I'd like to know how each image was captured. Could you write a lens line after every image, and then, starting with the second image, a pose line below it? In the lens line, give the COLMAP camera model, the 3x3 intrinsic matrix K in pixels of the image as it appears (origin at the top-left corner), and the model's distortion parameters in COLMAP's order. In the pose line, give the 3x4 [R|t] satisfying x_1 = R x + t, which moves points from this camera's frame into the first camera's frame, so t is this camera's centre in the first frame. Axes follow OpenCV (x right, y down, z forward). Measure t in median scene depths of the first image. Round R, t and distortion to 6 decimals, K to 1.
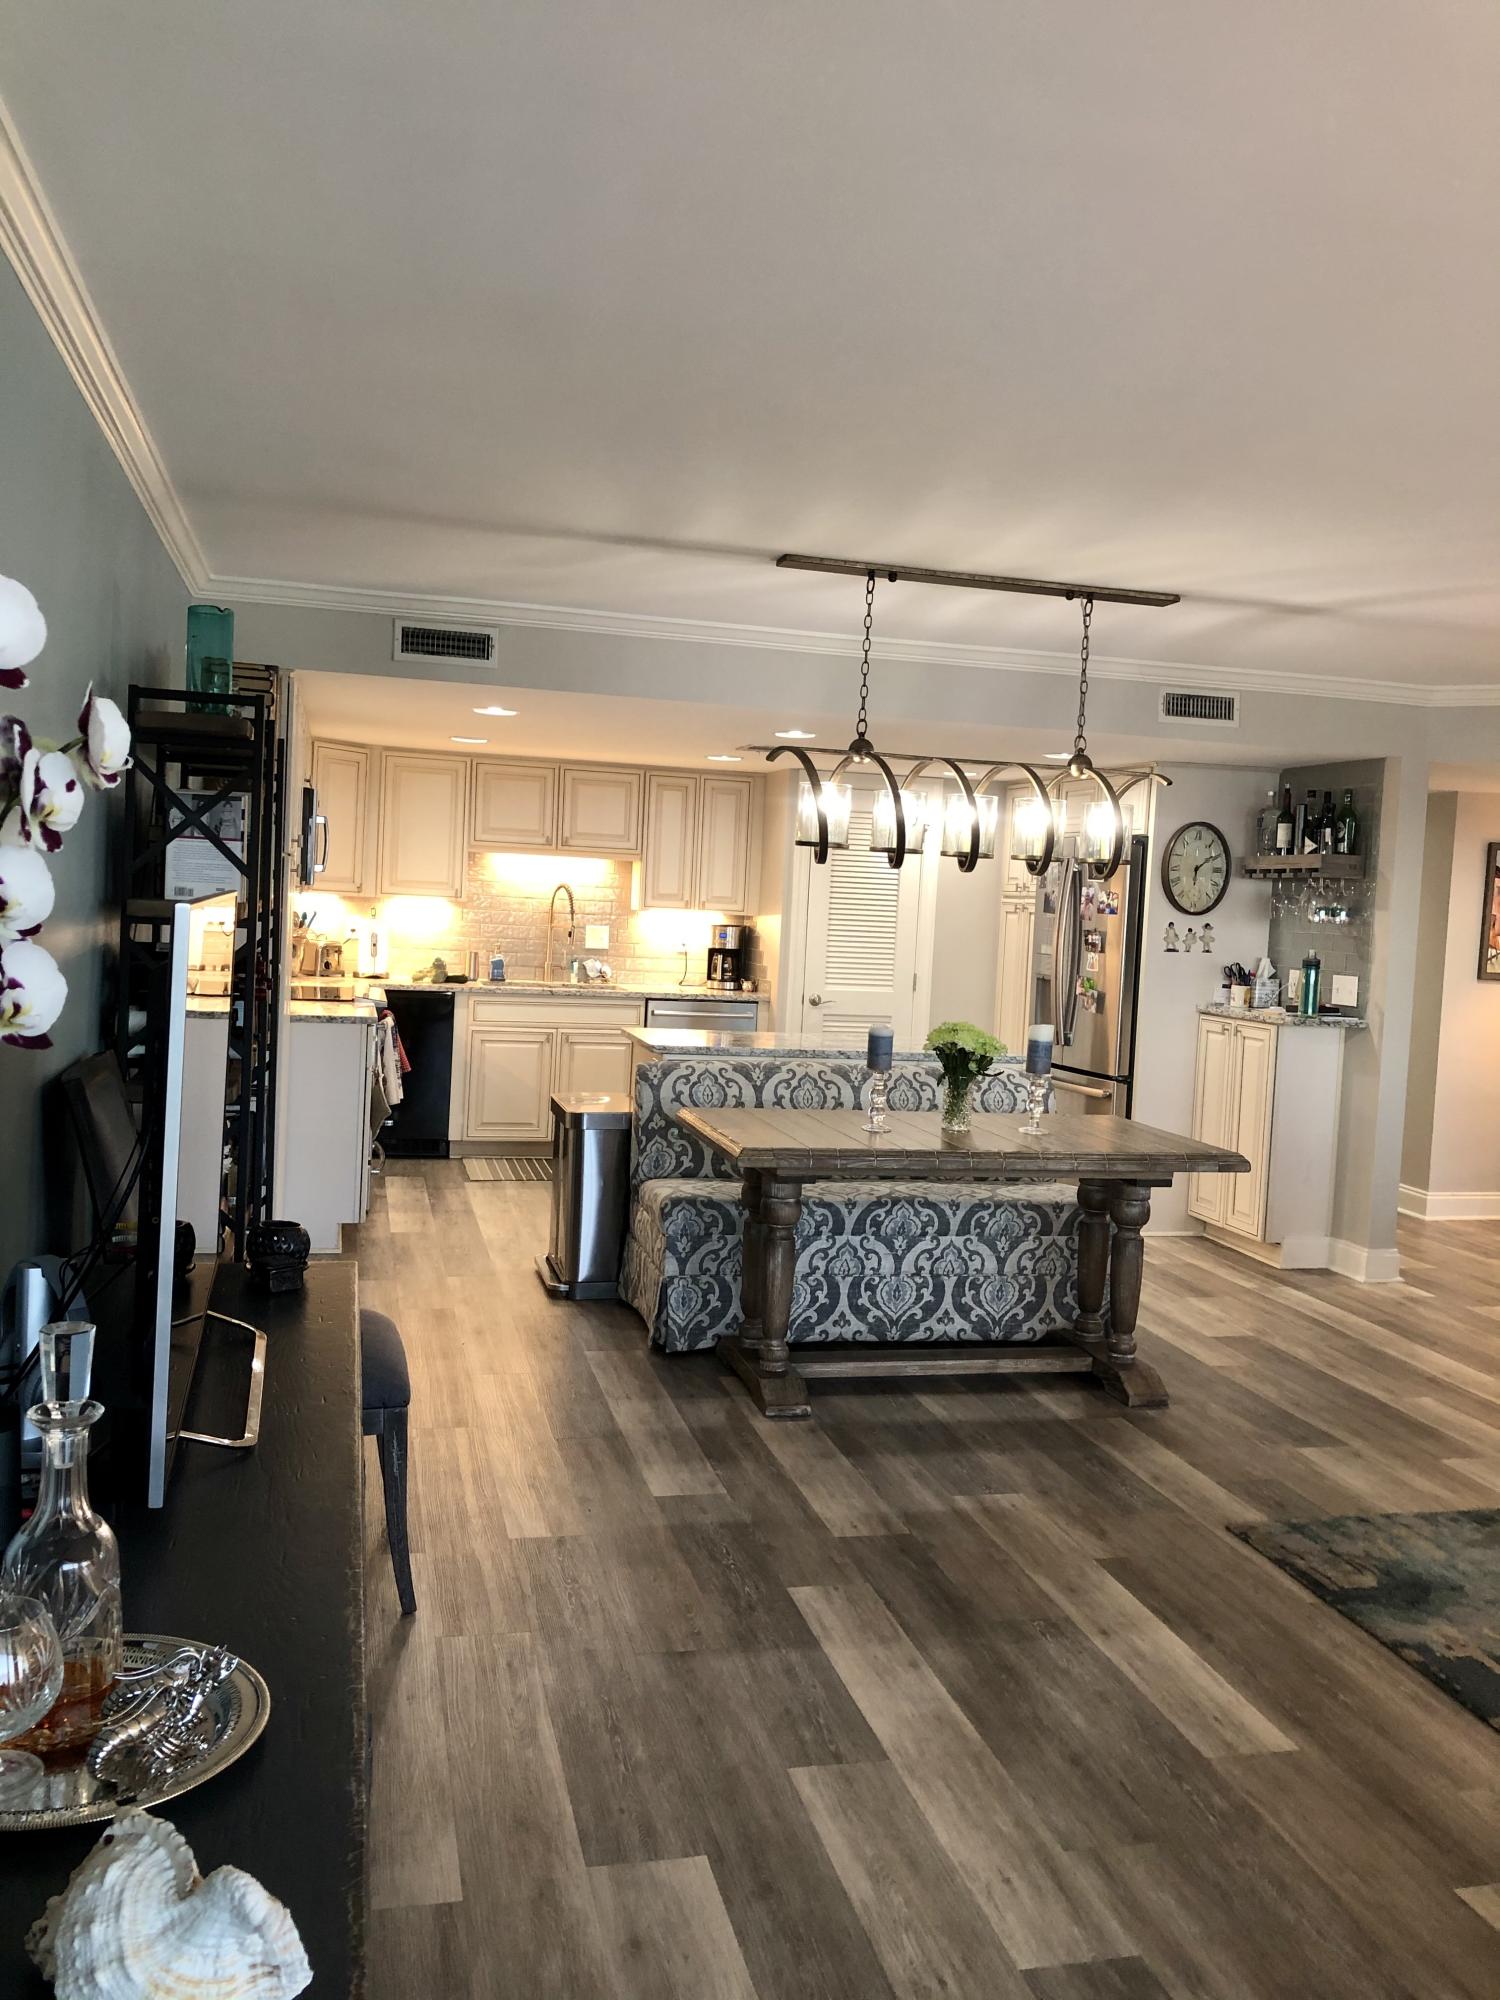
lens RADIAL K [[1638.3, 0, 750.0], [0, 1638.3, 1000.0], [0, 0, 1]] dist [0.040396, -0.016205]
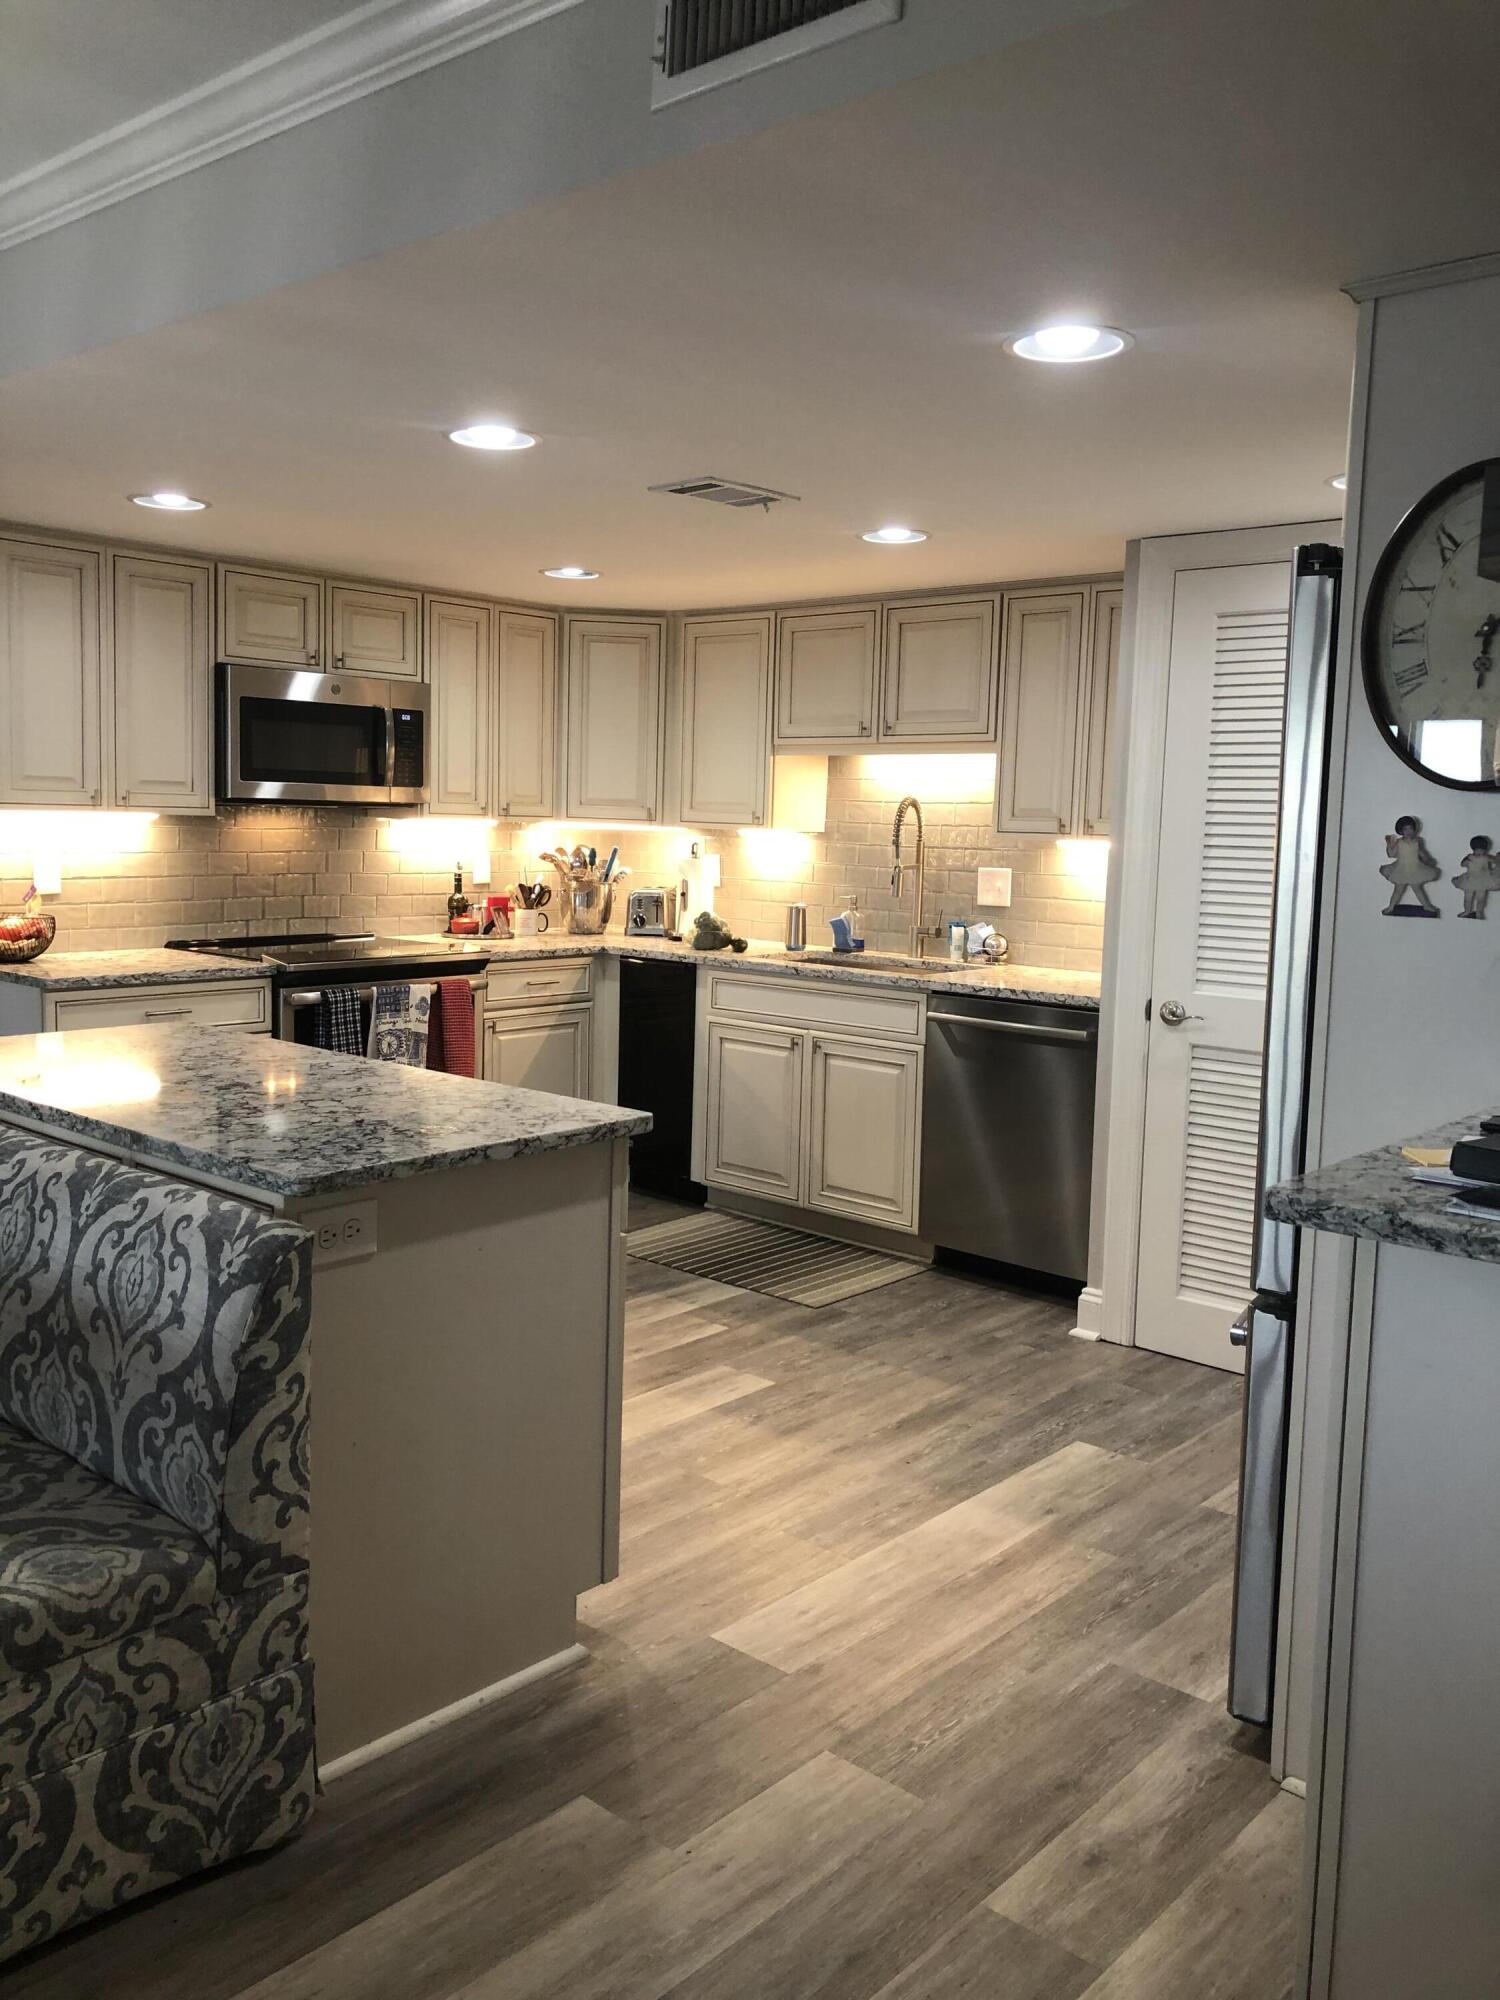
lens RADIAL K [[1638.3, 0, 750.0], [0, 1638.3, 1000.0], [0, 0, 1]] dist [0.040396, -0.016205]
pose [[0.570704, 0.061927, -0.818817, 0.439701], [-0.054194, 0.997819, 0.037693, -0.018762], [0.819366, 0.022864, 0.572815, 0.730786]]
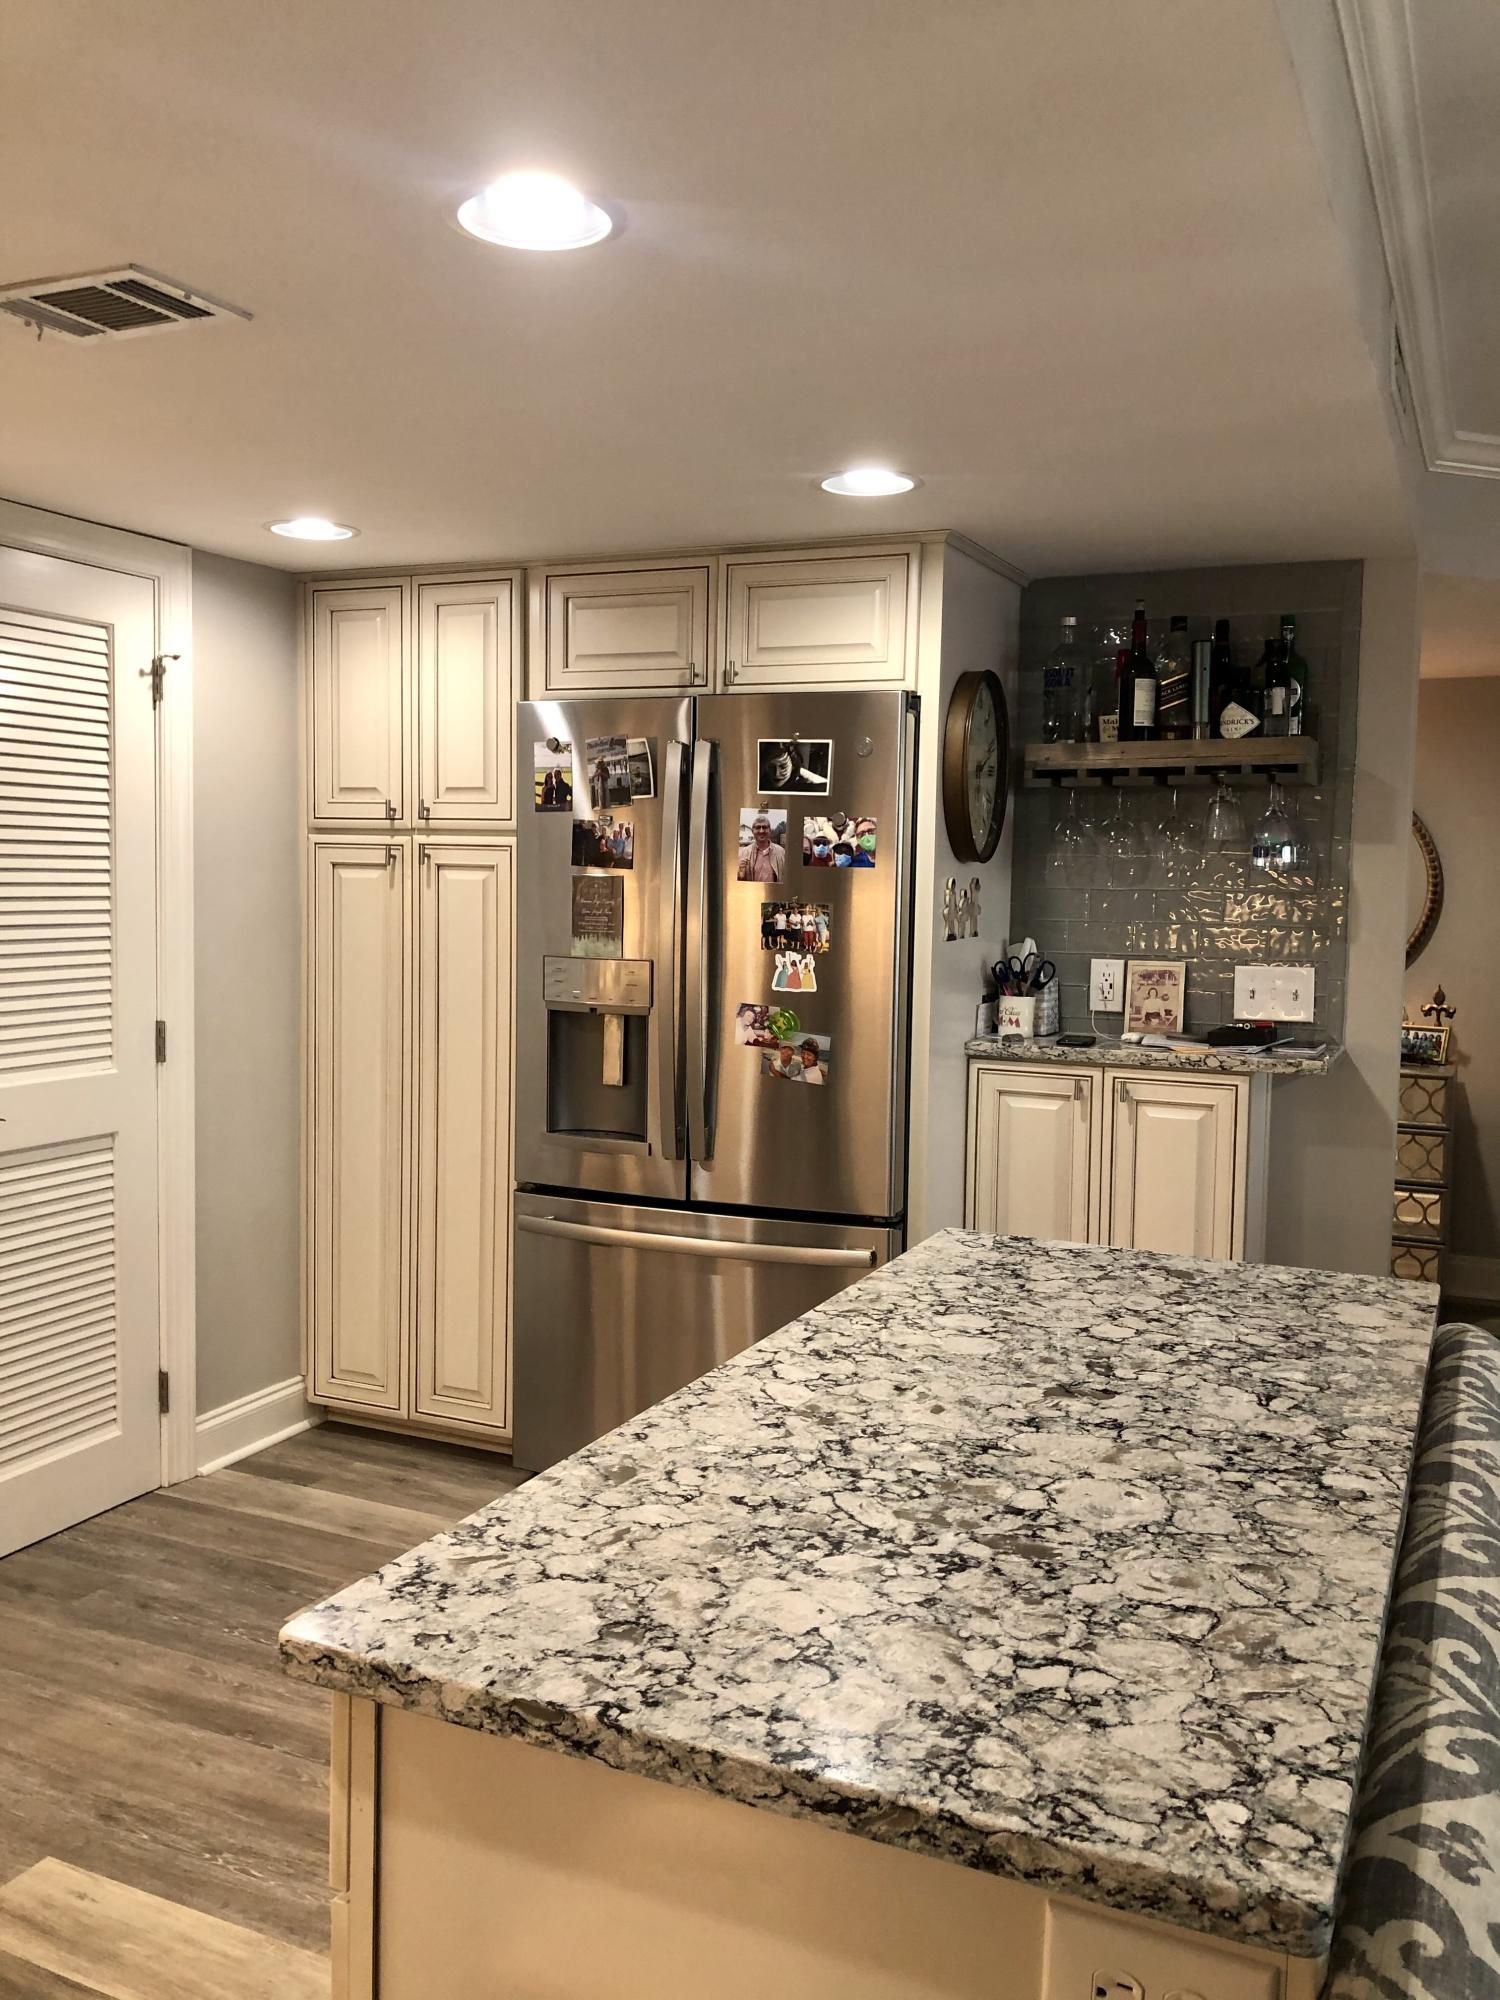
lens RADIAL K [[1638.3, 0, 750.0], [0, 1638.3, 1000.0], [0, 0, 1]] dist [0.040396, -0.016205]
pose [[0.634621, -0.086686, 0.767946, -0.153183], [0.061350, 0.996204, 0.061753, -0.045437], [-0.770384, 0.007924, 0.637531, 0.748533]]
